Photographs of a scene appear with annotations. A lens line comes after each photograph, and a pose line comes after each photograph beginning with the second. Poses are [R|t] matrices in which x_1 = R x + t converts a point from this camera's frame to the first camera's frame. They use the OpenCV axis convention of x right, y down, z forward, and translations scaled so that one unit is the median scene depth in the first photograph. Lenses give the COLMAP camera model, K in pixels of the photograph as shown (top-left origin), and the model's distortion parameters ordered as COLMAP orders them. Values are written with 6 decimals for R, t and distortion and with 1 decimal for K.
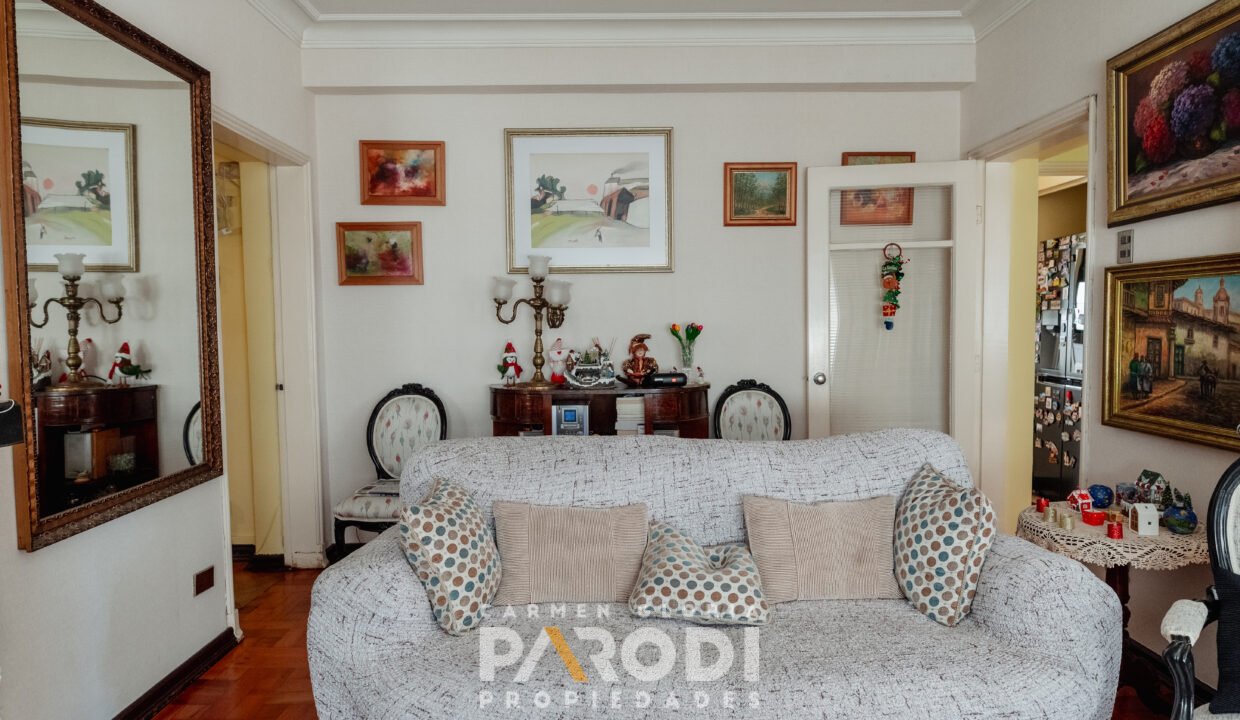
lens RADIAL K [[716.0, 0, 623.7], [0, 716.0, 362.5], [0, 0, 1]] dist [0.000993, -0.000039]
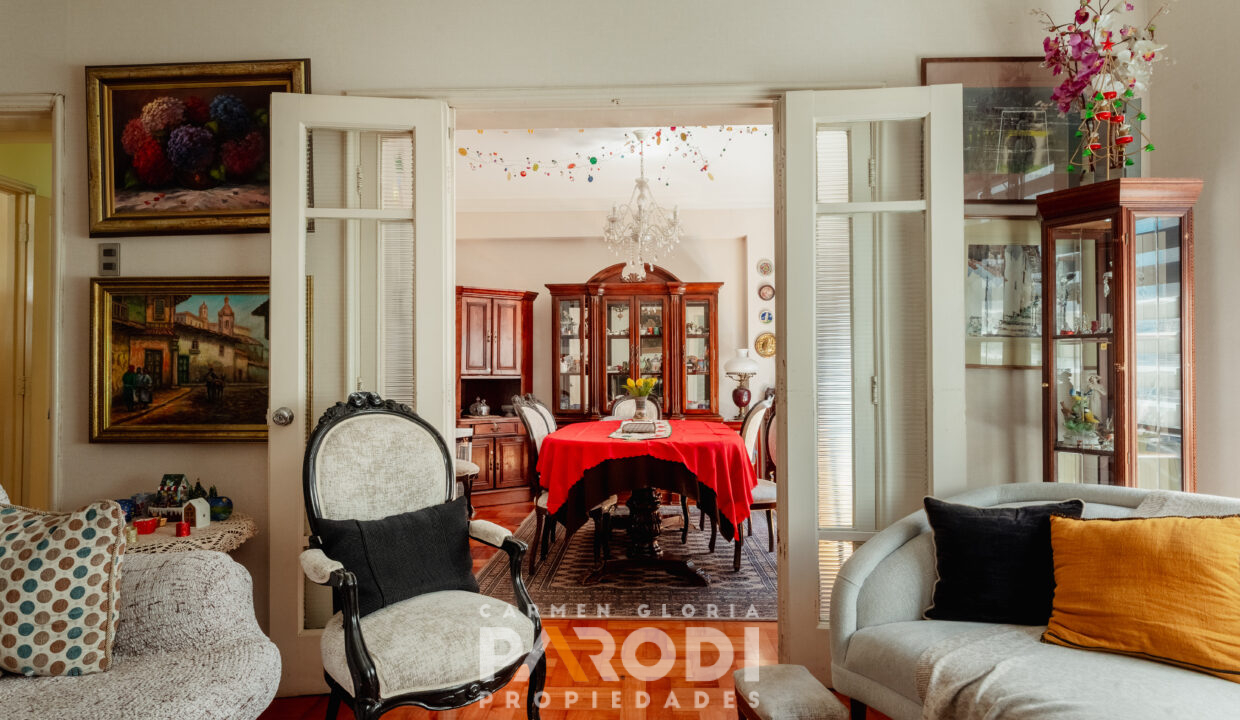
lens RADIAL K [[716.0, 0, 623.7], [0, 716.0, 362.5], [0, 0, 1]] dist [0.000993, -0.000039]
pose [[0.051273, 0.034074, 0.998103, -0.276576], [0.062158, 0.997371, -0.037242, 0.068952], [-0.996748, 0.063950, 0.049021, 0.282988]]
